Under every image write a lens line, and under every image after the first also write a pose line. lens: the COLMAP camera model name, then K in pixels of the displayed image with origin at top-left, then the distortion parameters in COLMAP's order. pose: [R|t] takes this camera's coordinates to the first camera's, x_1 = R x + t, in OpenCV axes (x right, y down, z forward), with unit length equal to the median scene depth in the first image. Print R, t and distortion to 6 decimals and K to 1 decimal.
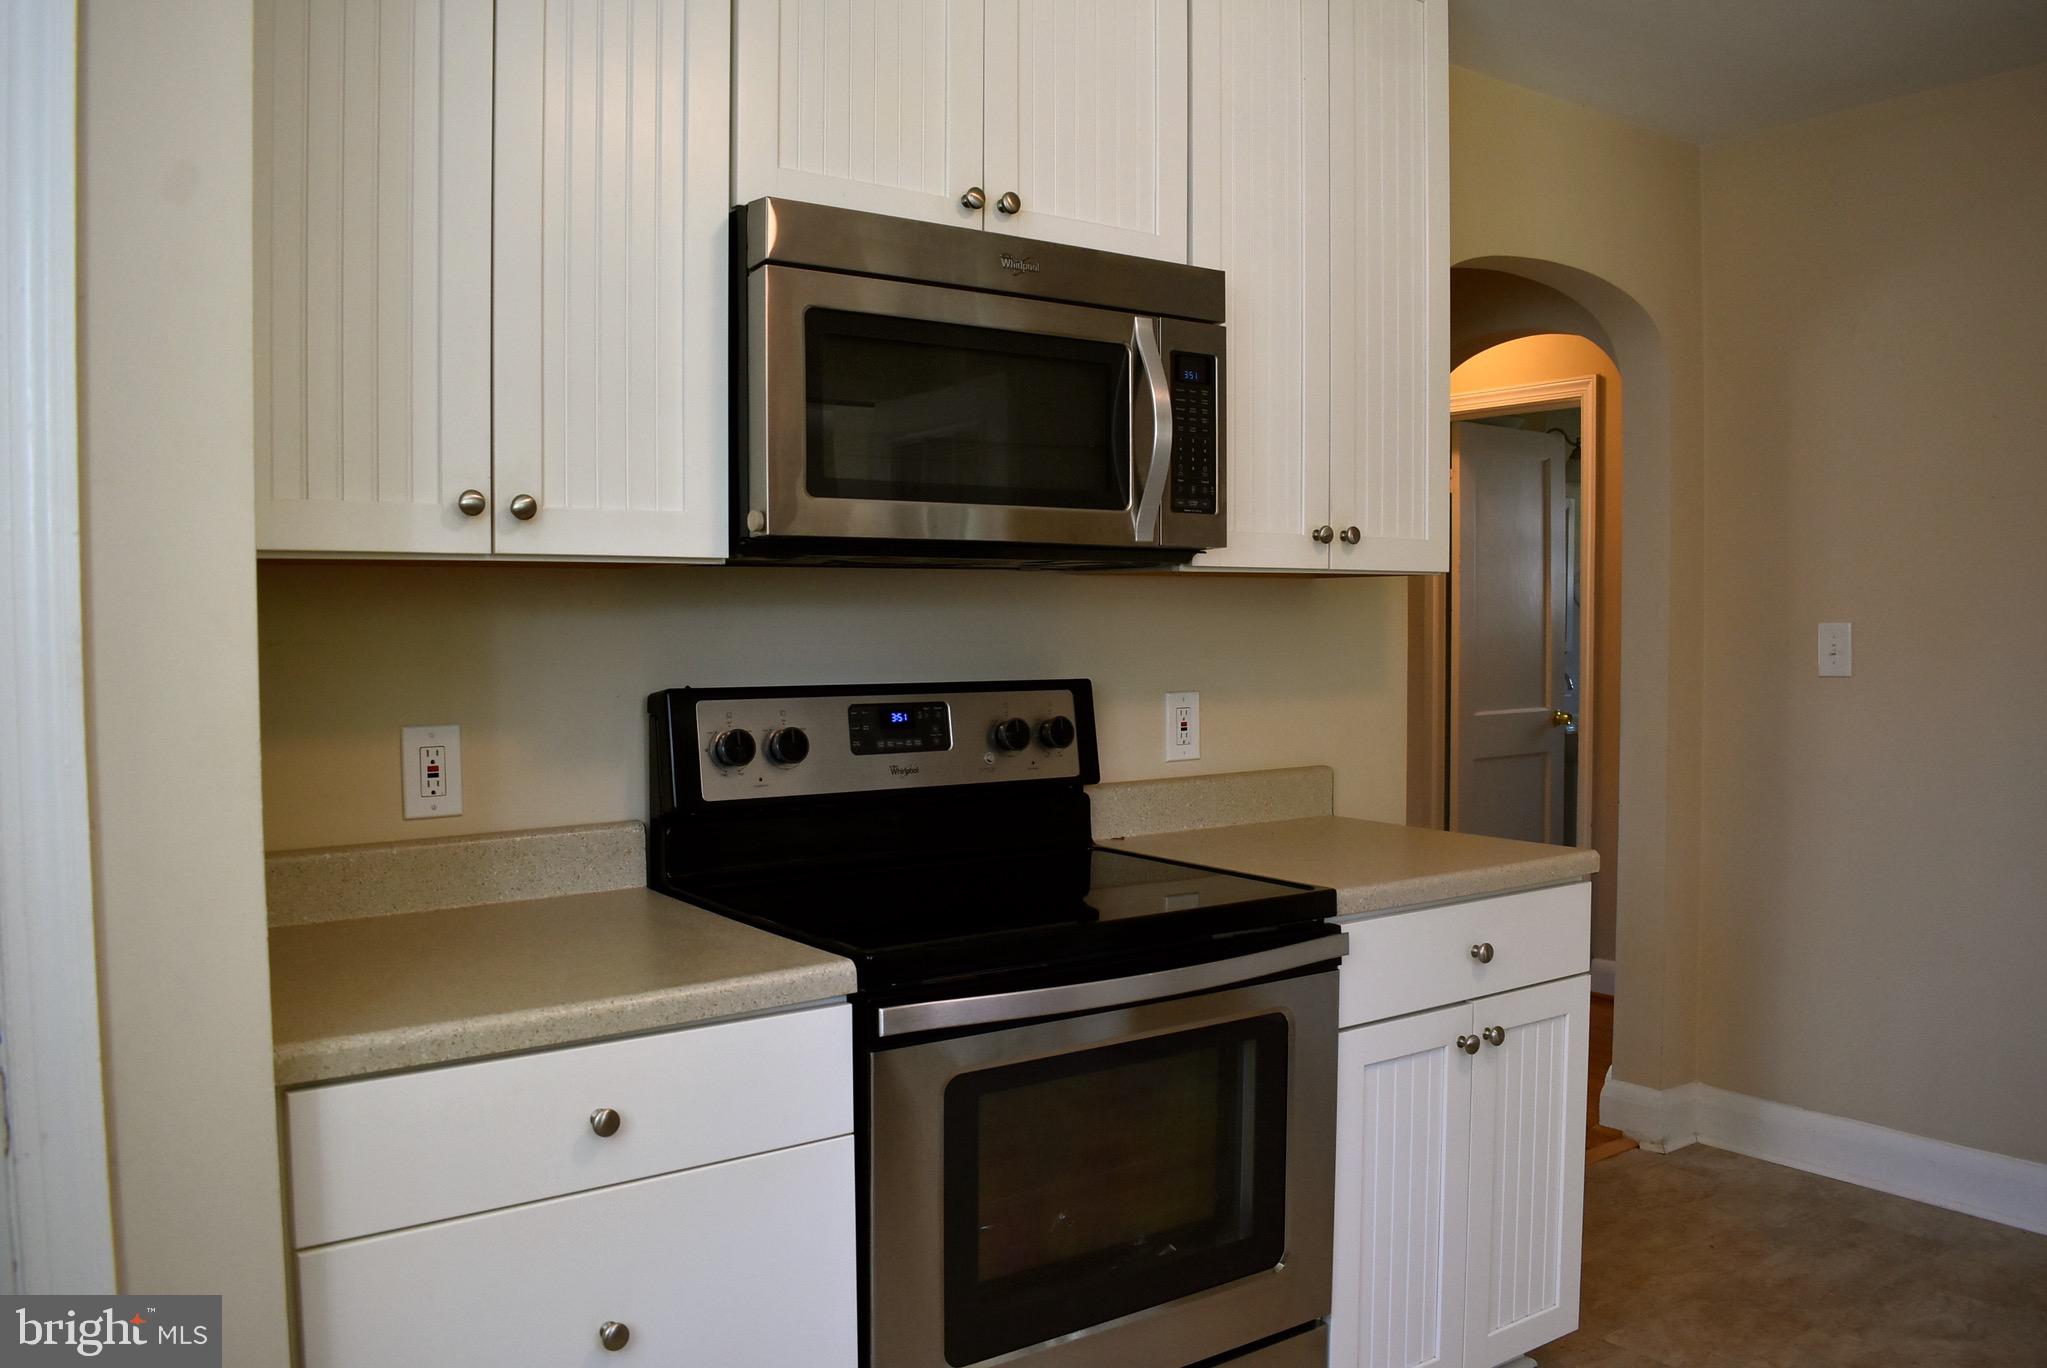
lens RADIAL K [[1648.1, 0, 1023.5], [0, 1648.1, 684.0], [0, 0, 1]] dist [-0.096210, 0.004374]
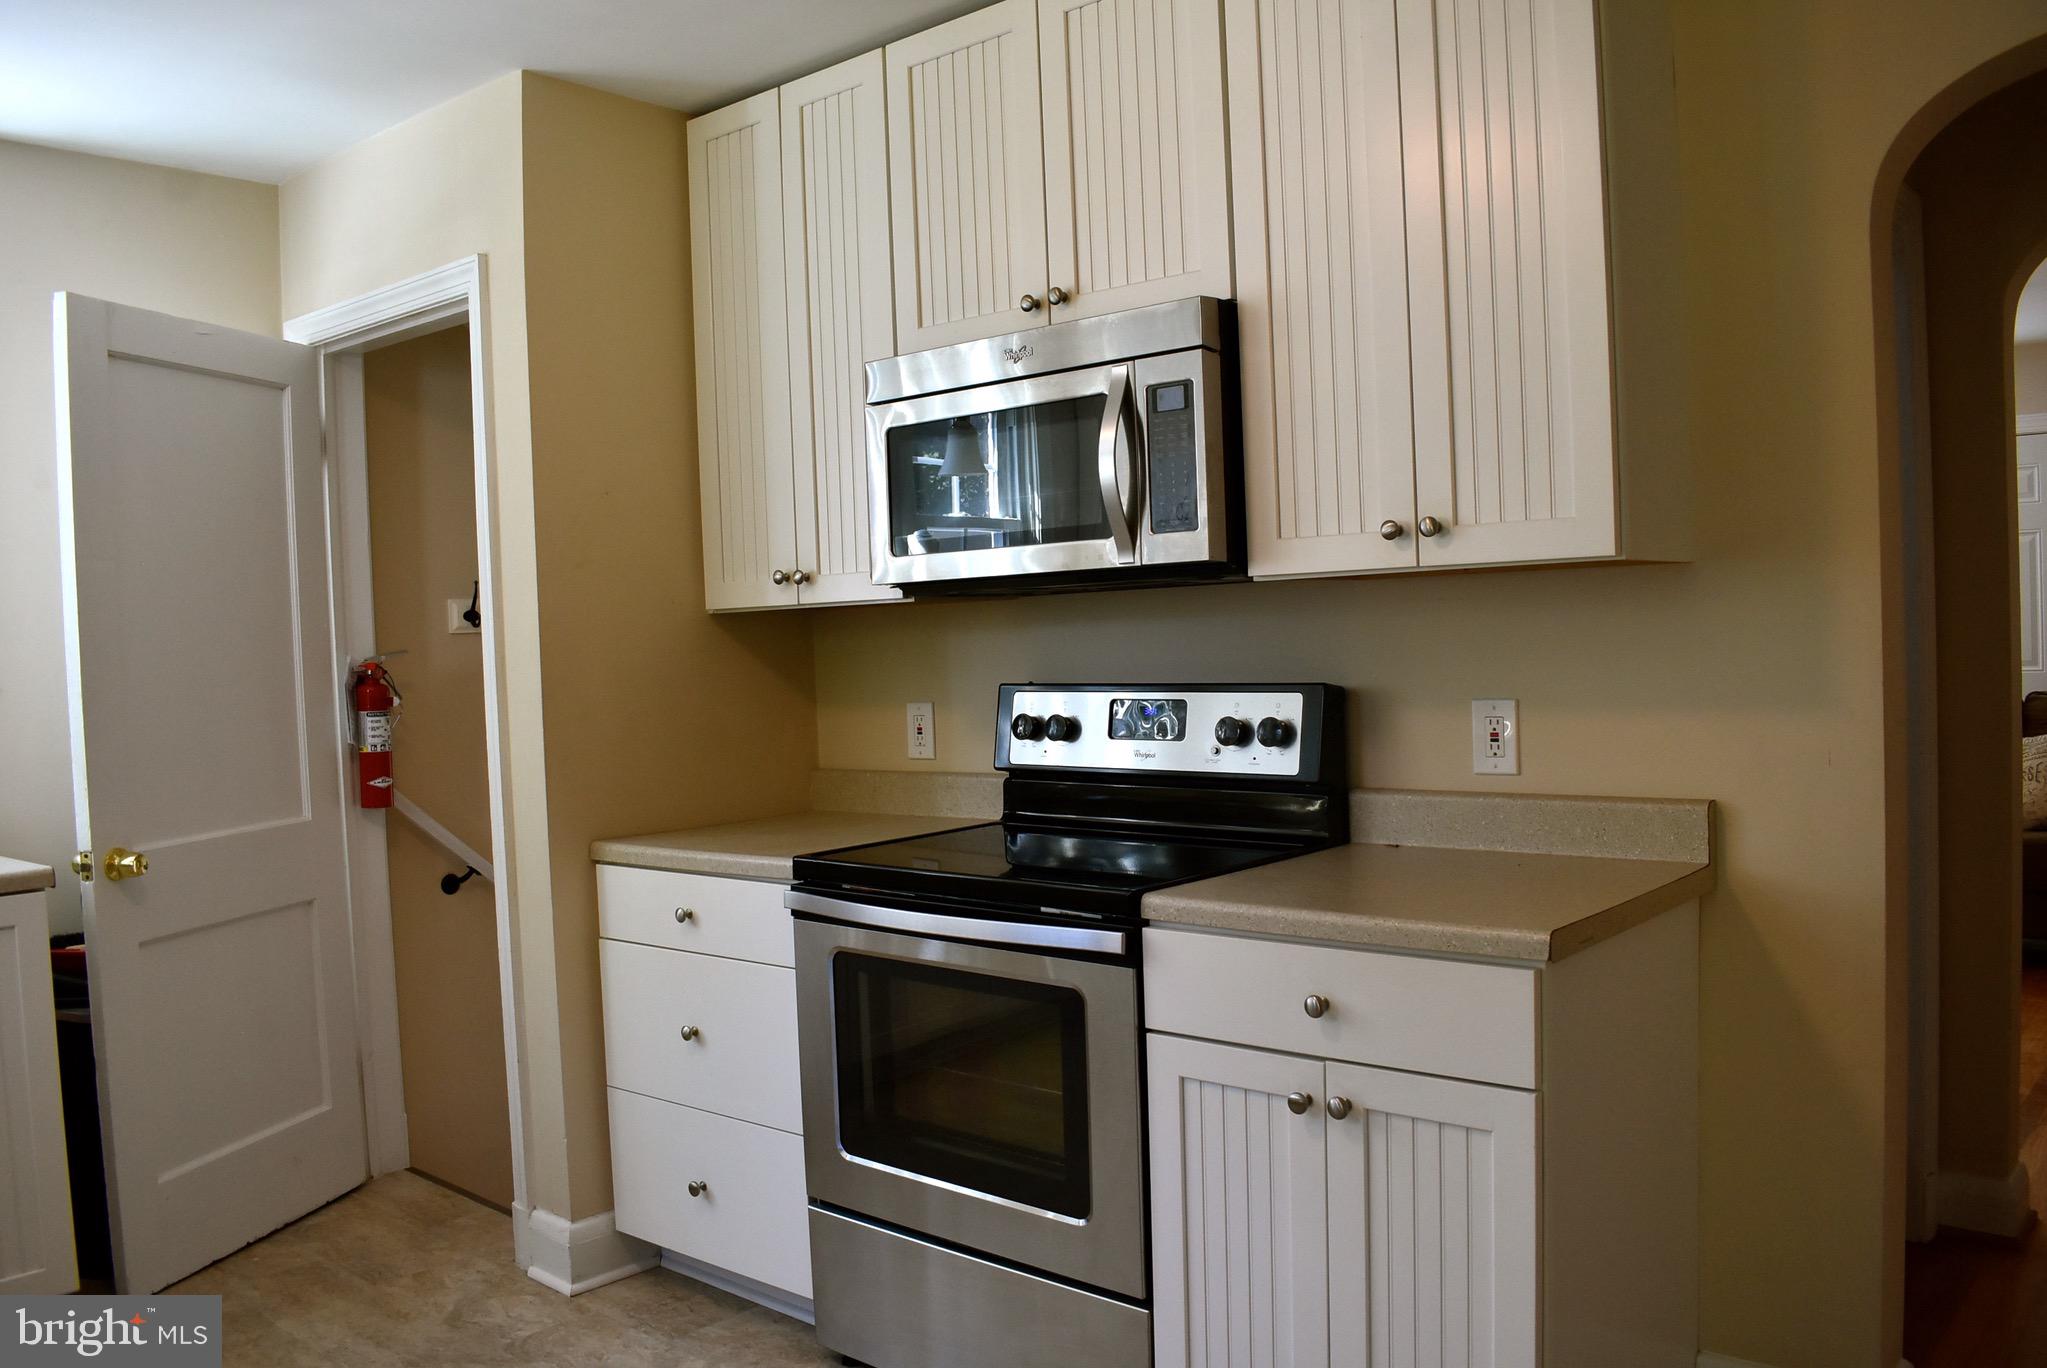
lens RADIAL K [[1648.1, 0, 1023.5], [0, 1648.1, 684.0], [0, 0, 1]] dist [-0.096210, 0.004374]
pose [[0.200433, 0.024620, -0.979398, 1.102059], [-0.004547, 0.999697, 0.024199, -0.029155], [0.979697, -0.000397, 0.200484, 0.664247]]
